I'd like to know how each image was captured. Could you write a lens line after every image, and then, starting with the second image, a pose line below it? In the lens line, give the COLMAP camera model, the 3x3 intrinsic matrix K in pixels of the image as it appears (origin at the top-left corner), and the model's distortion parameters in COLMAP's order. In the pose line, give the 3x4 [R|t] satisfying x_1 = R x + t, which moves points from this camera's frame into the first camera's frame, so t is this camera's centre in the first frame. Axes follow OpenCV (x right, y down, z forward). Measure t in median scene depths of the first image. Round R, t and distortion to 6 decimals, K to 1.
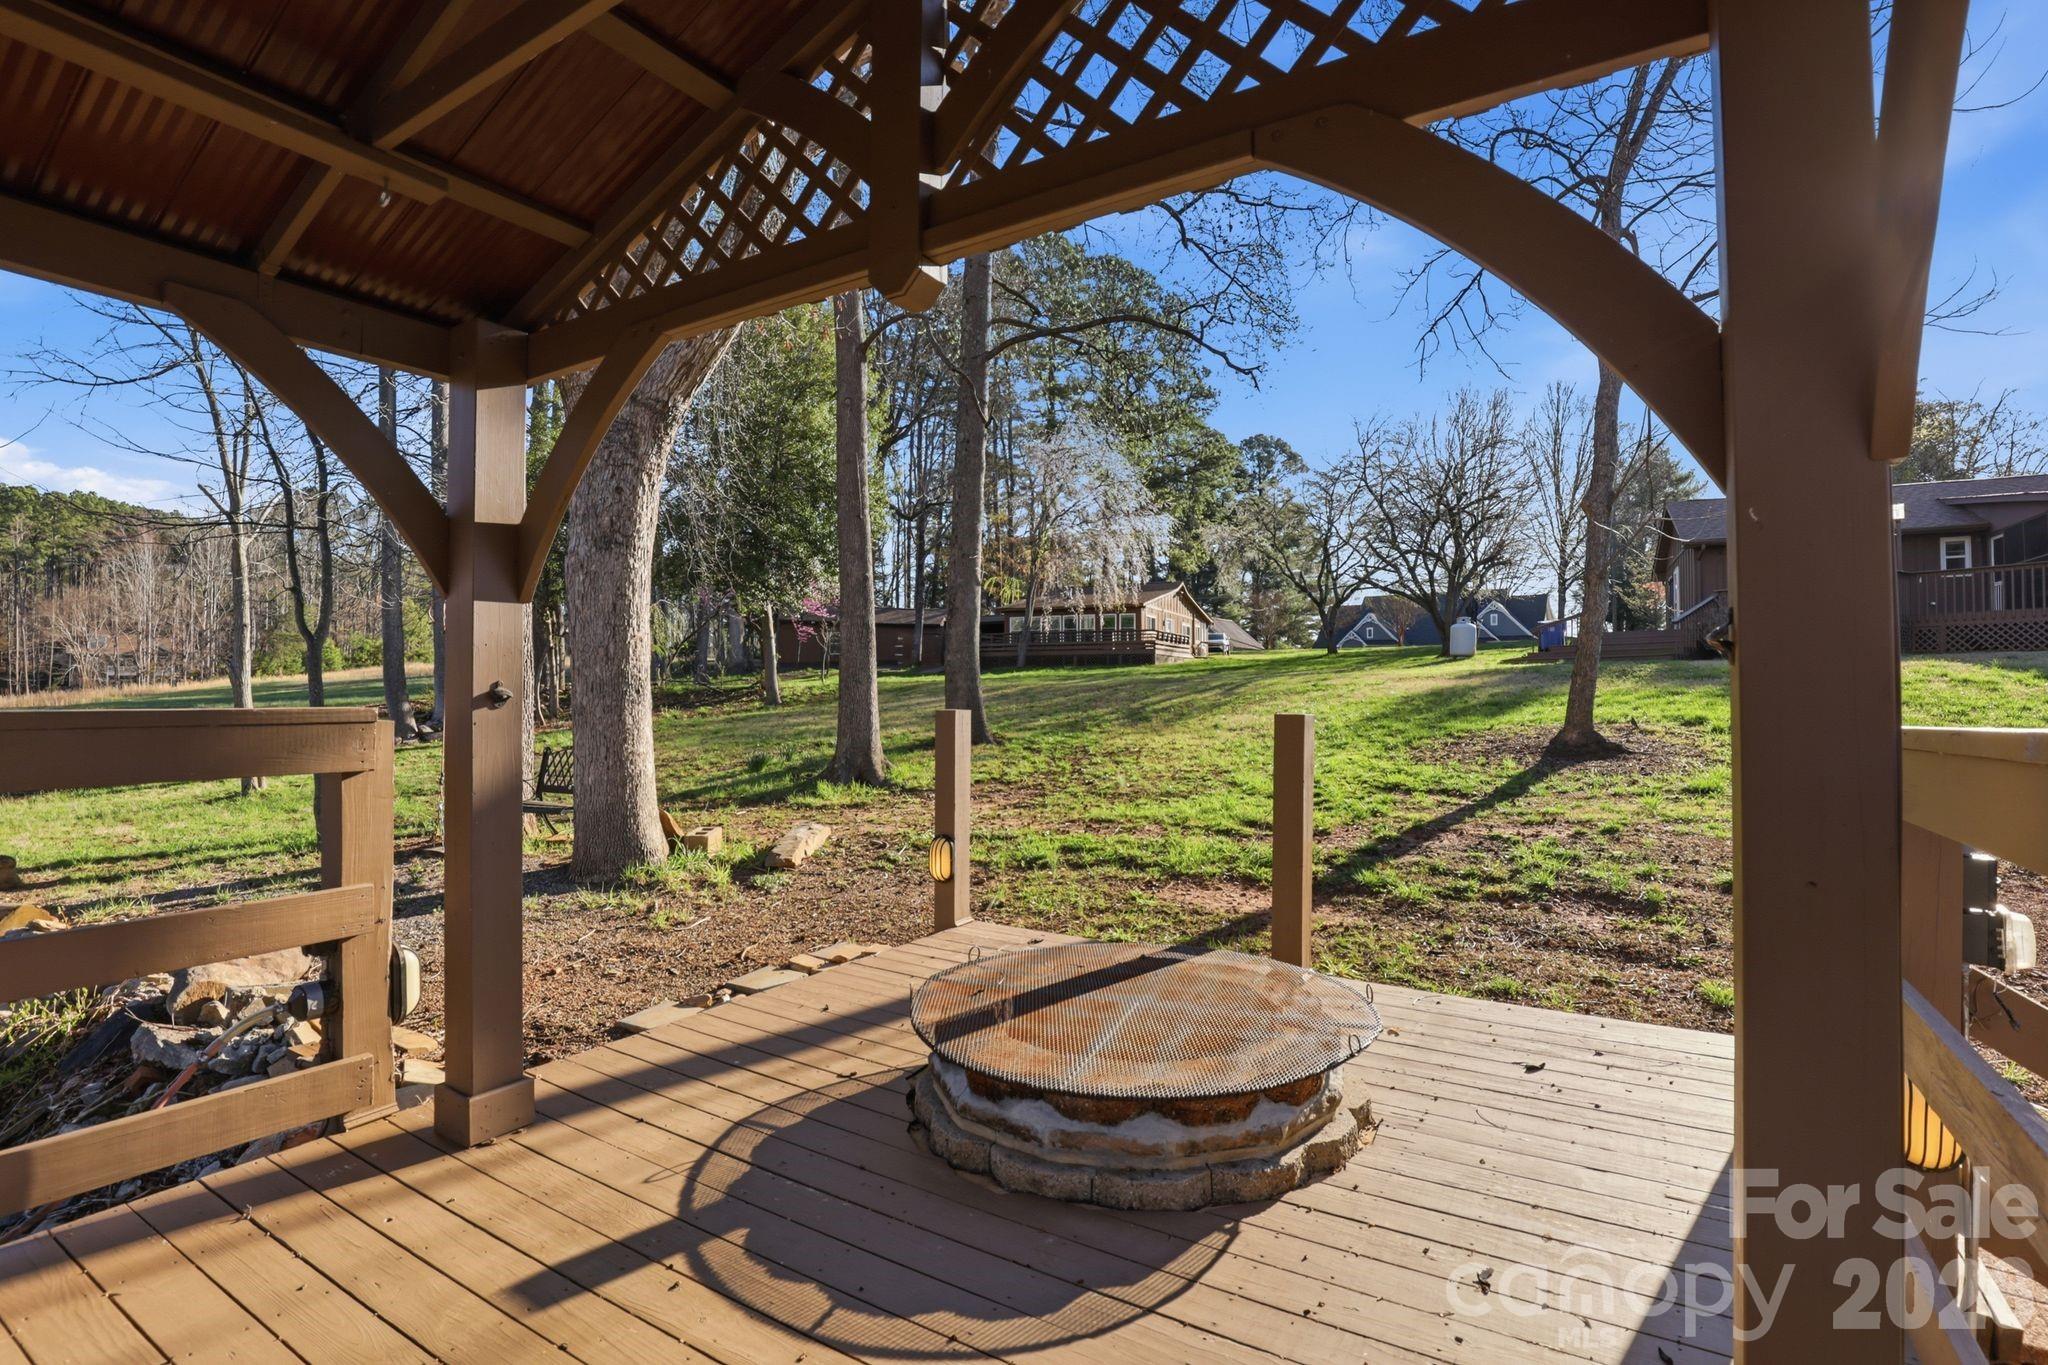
lens RADIAL K [[972.1, 0, 1033.3], [0, 972.1, 689.0], [0, 0, 1]] dist [-0.024224, 0.005073]
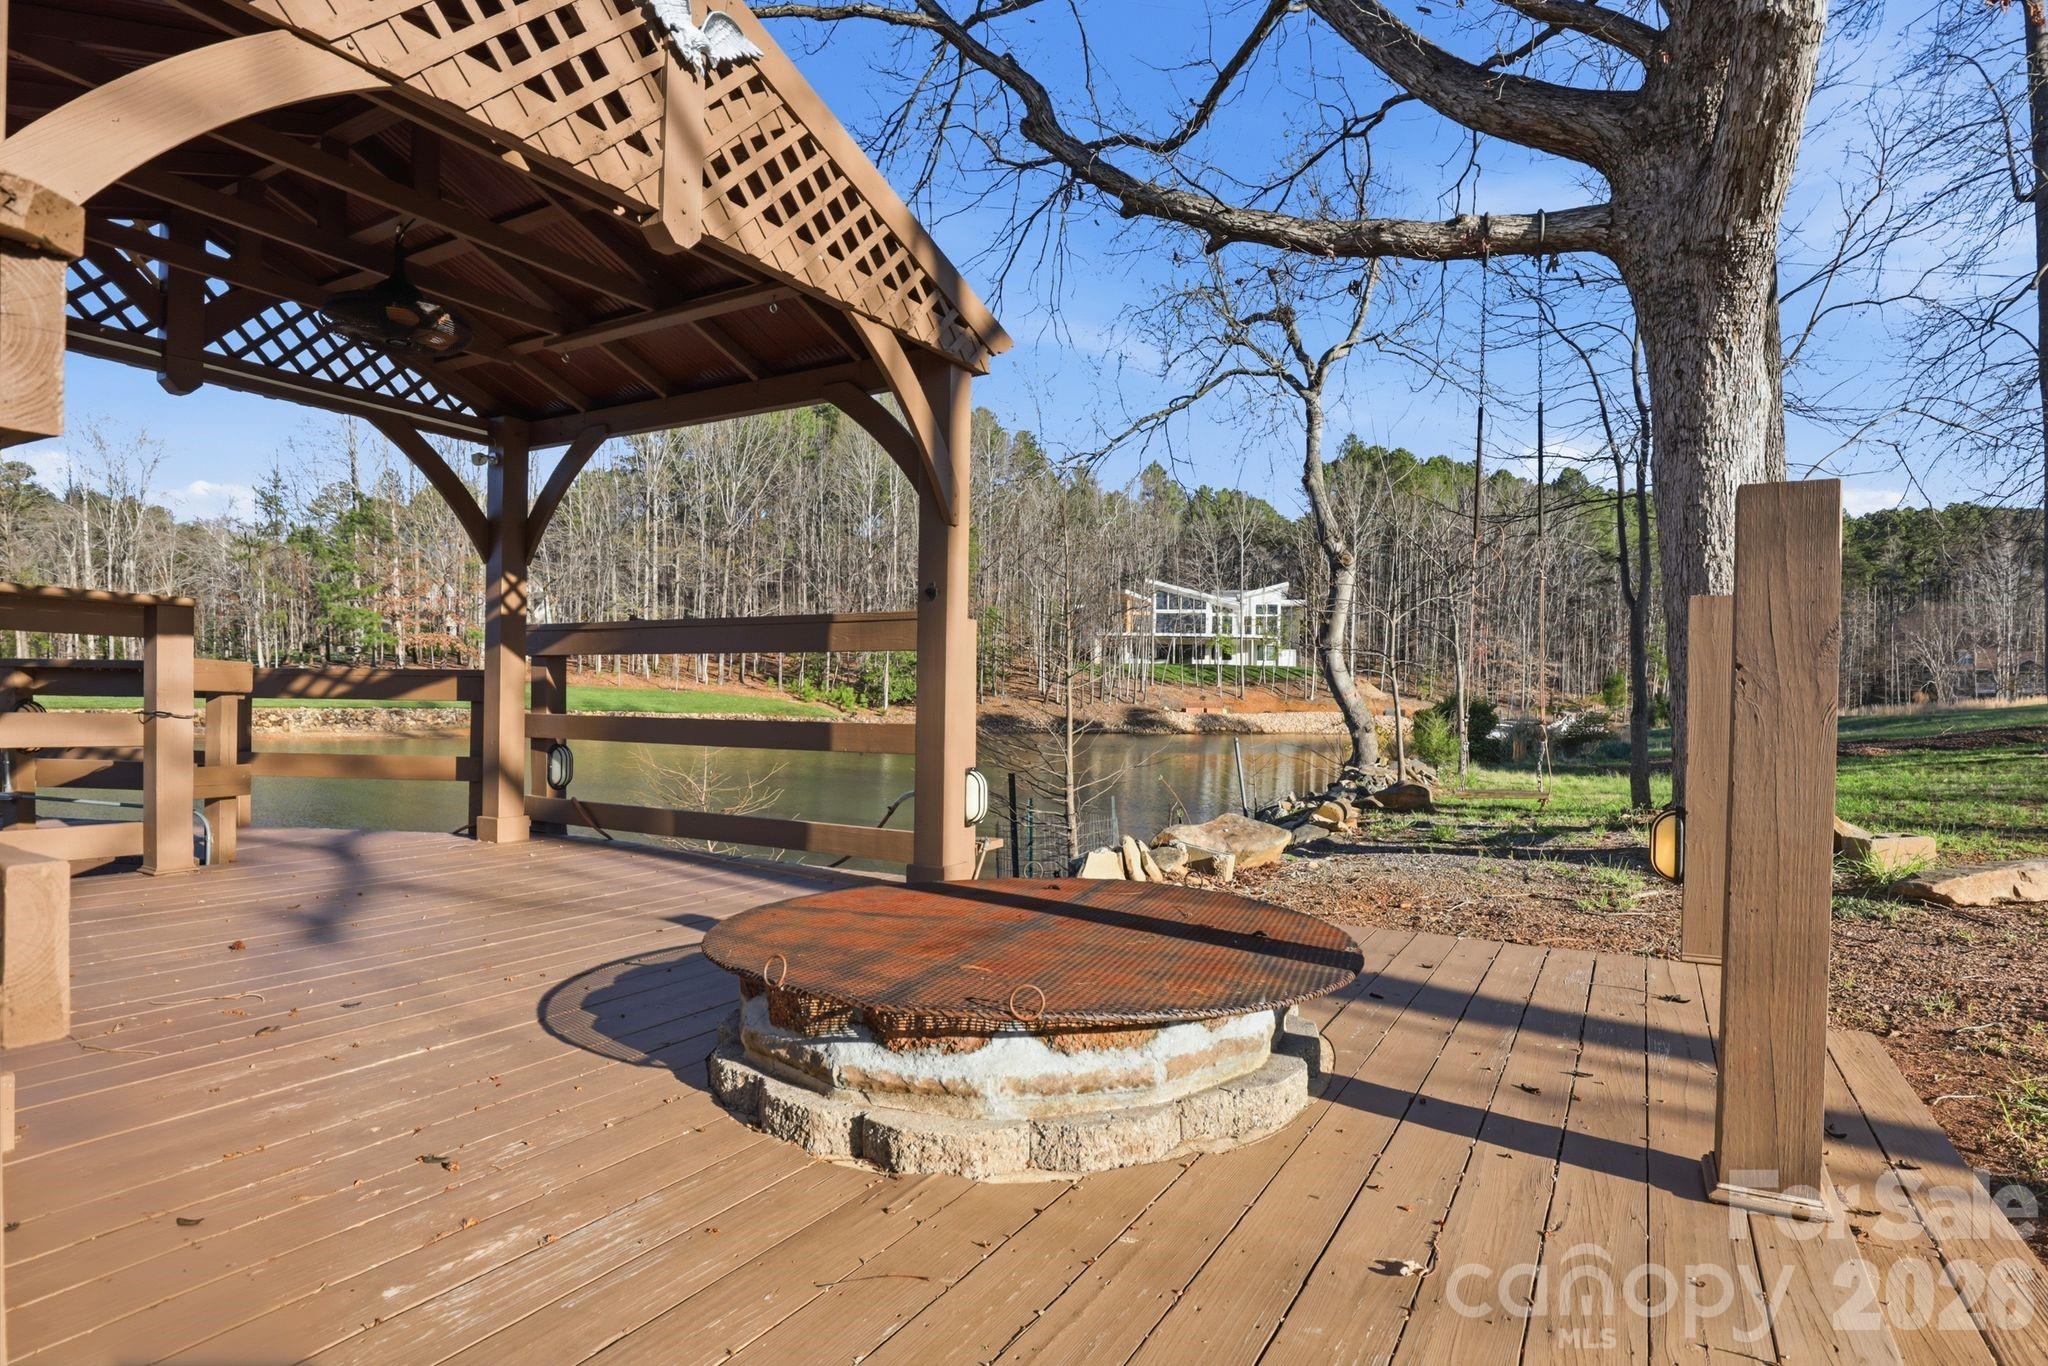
lens RADIAL K [[1067.0, 0, 1038.5], [0, 1067.0, 719.0], [0, 0, 1]] dist [-0.022755, 0.000430]
pose [[0.050357, 0.017133, -0.998584, 0.406830], [-0.009163, 0.999819, 0.016692, 0.066380], [0.998689, 0.008309, 0.050505, 0.430442]]
